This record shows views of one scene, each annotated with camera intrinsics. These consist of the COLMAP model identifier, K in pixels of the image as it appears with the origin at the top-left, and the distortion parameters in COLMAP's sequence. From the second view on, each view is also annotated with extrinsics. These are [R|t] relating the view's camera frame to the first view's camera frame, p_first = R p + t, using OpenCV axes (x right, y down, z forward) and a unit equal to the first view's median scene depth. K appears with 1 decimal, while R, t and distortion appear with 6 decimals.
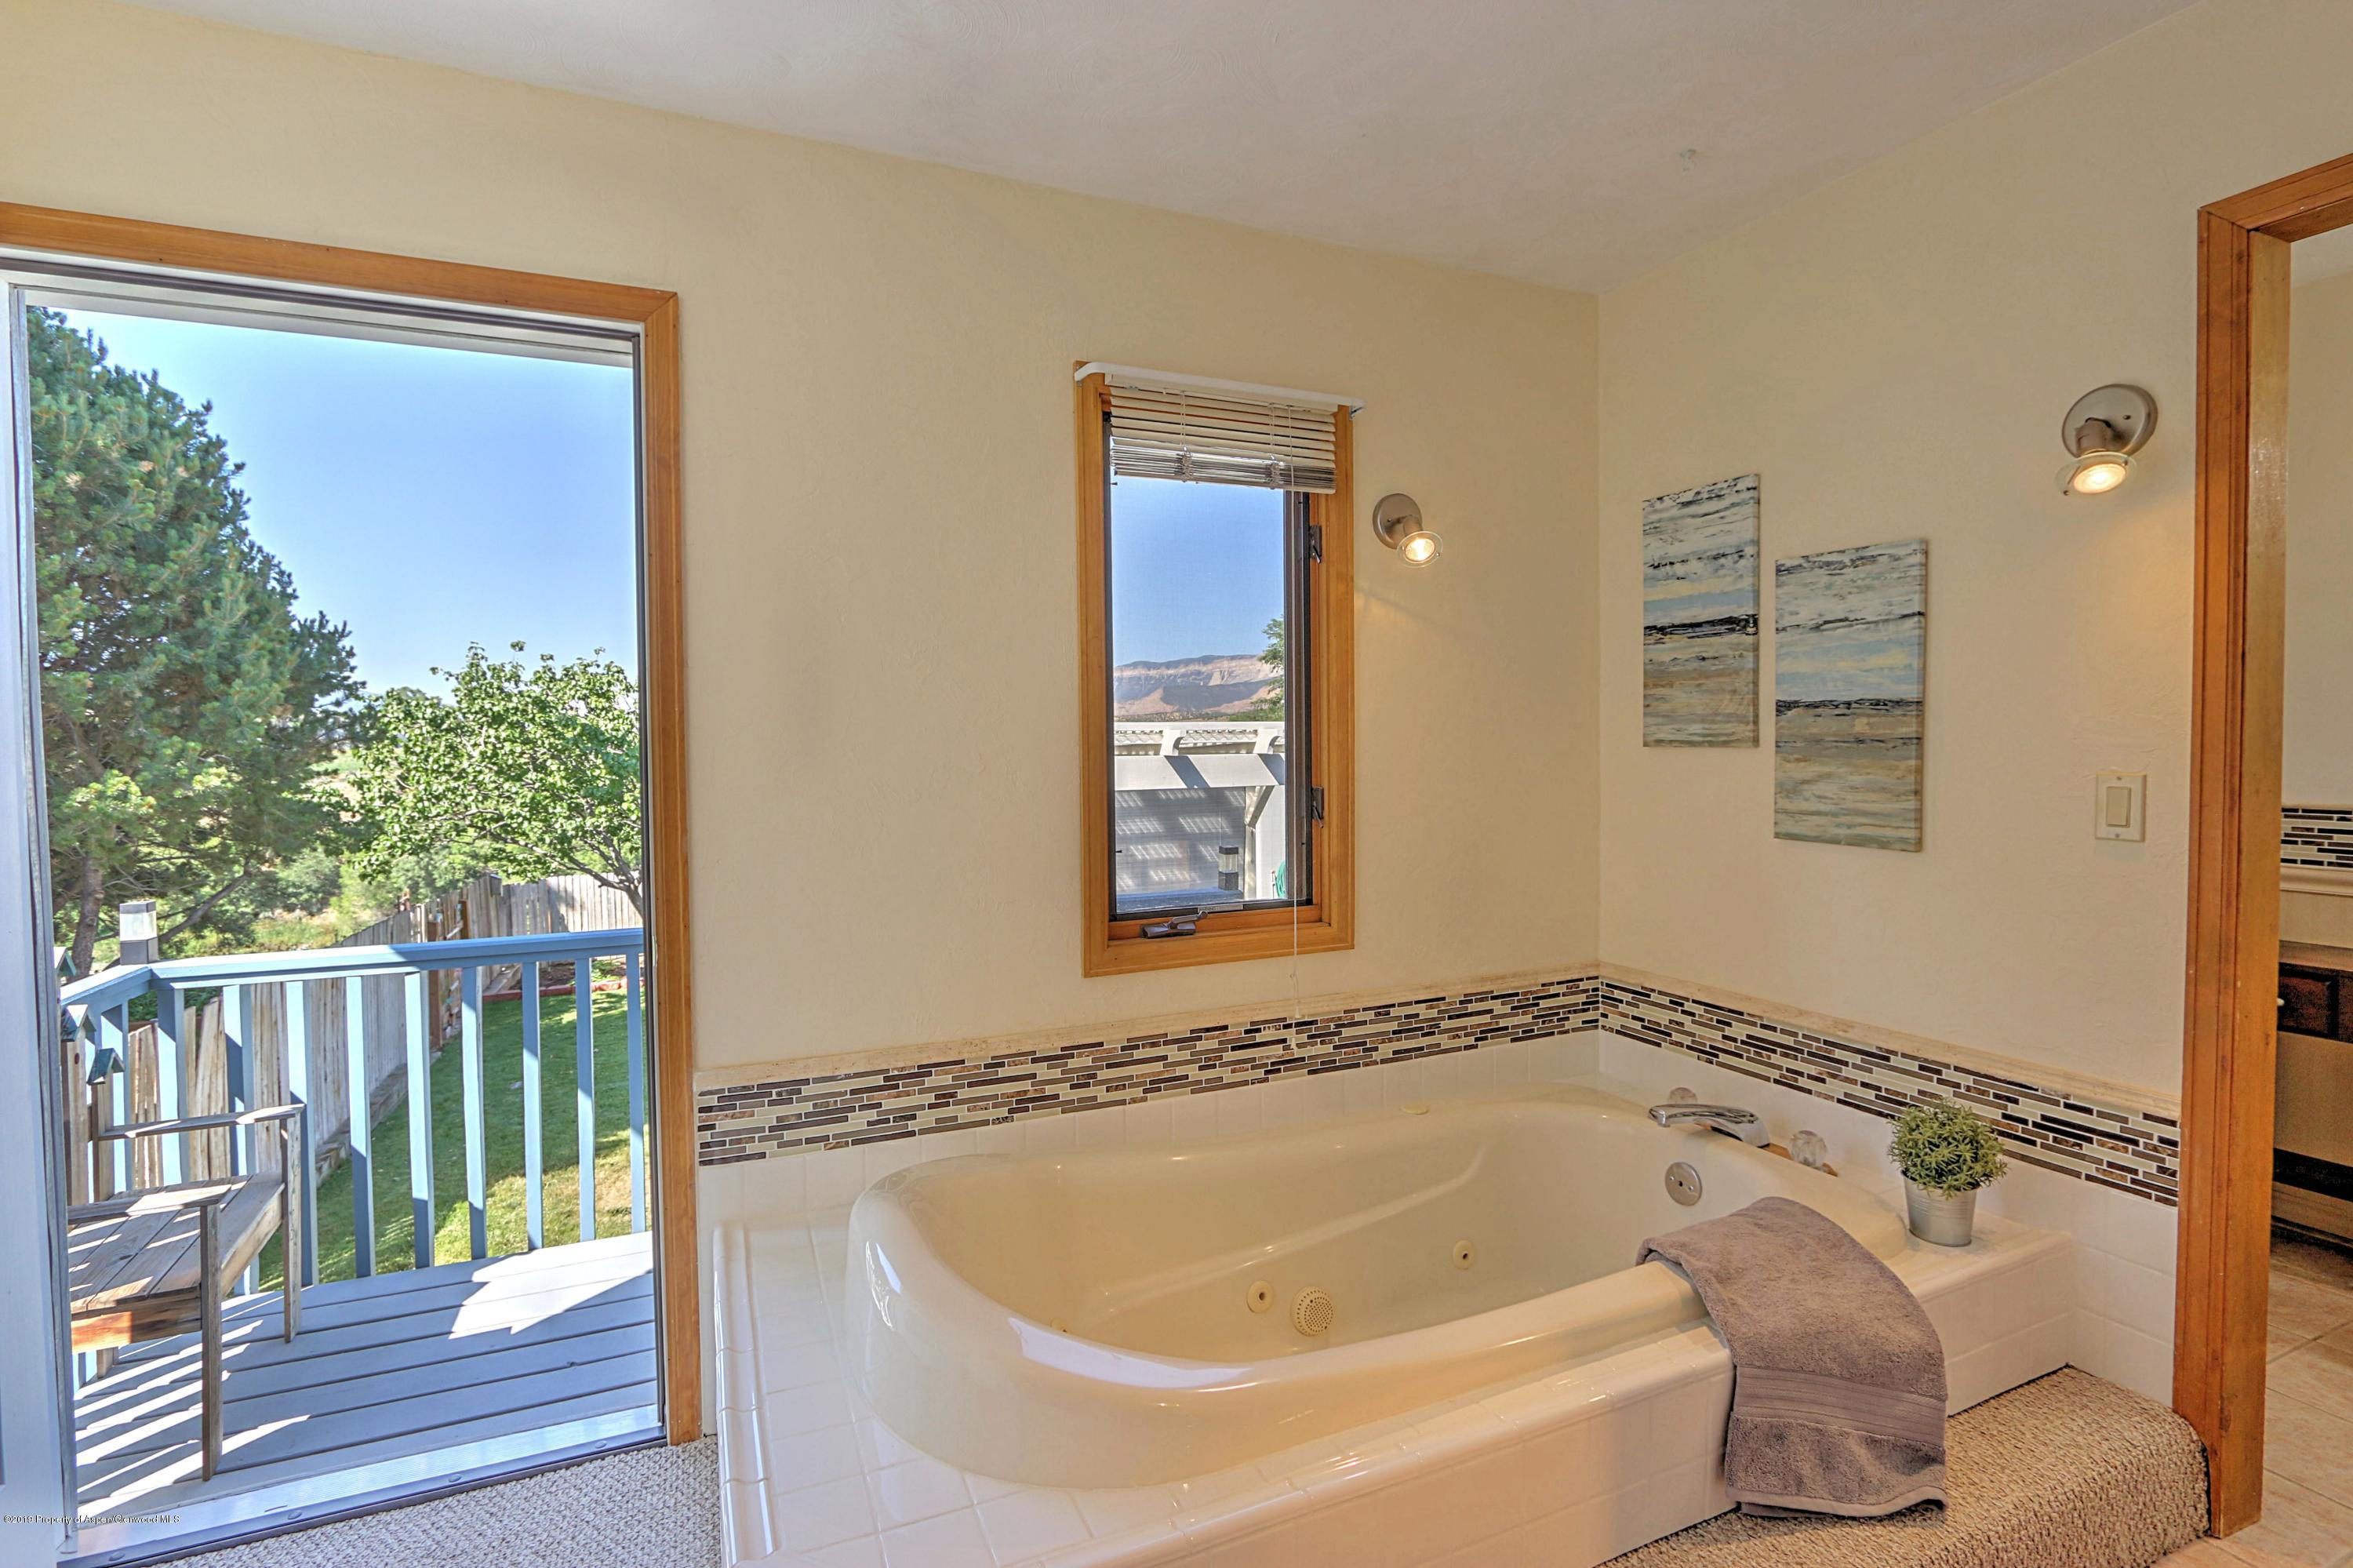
lens RADIAL K [[1082.4, 0, 1157.5], [0, 1082.4, 777.7], [0, 0, 1]] dist [-0.011973, 0.000248]
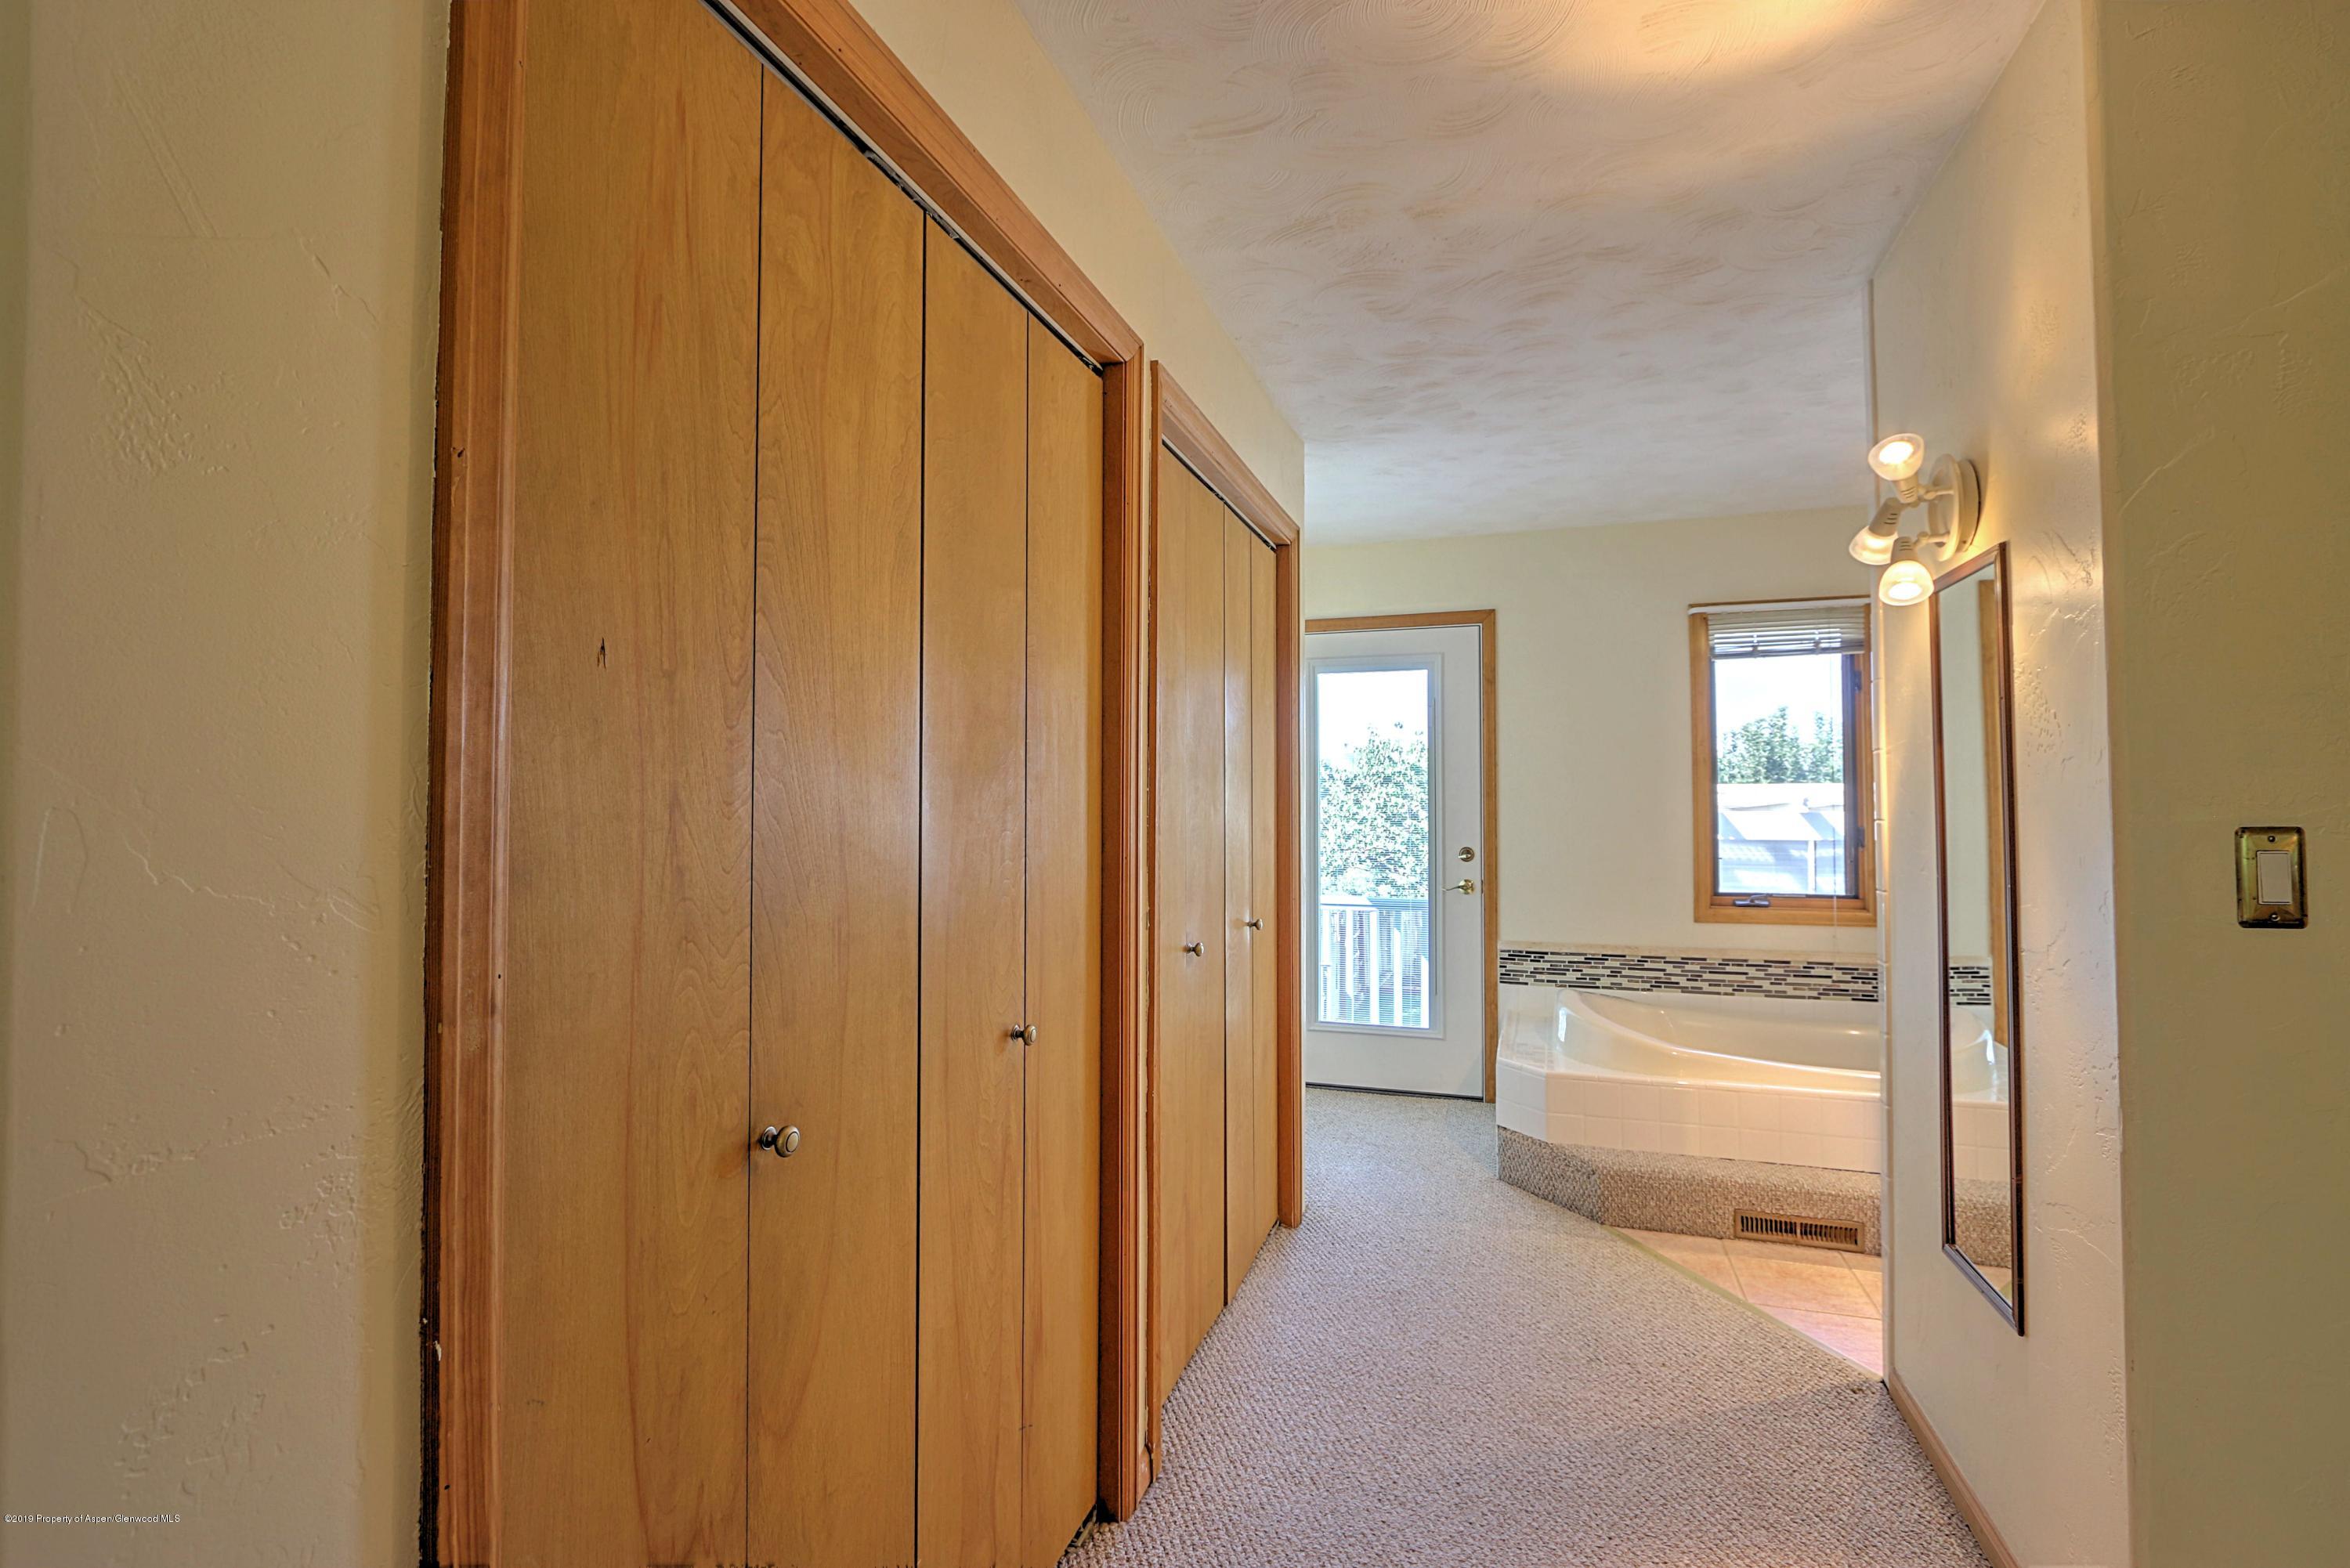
lens RADIAL K [[1080.9, 0, 1159.4], [0, 1080.9, 771.0], [0, 0, 1]] dist [-0.011973, 0.000248]
pose [[0.737145, -0.011058, -0.675644, 0.488150], [-0.027879, 0.998517, -0.046759, 0.029462], [0.675159, 0.053305, 0.735743, -0.981881]]
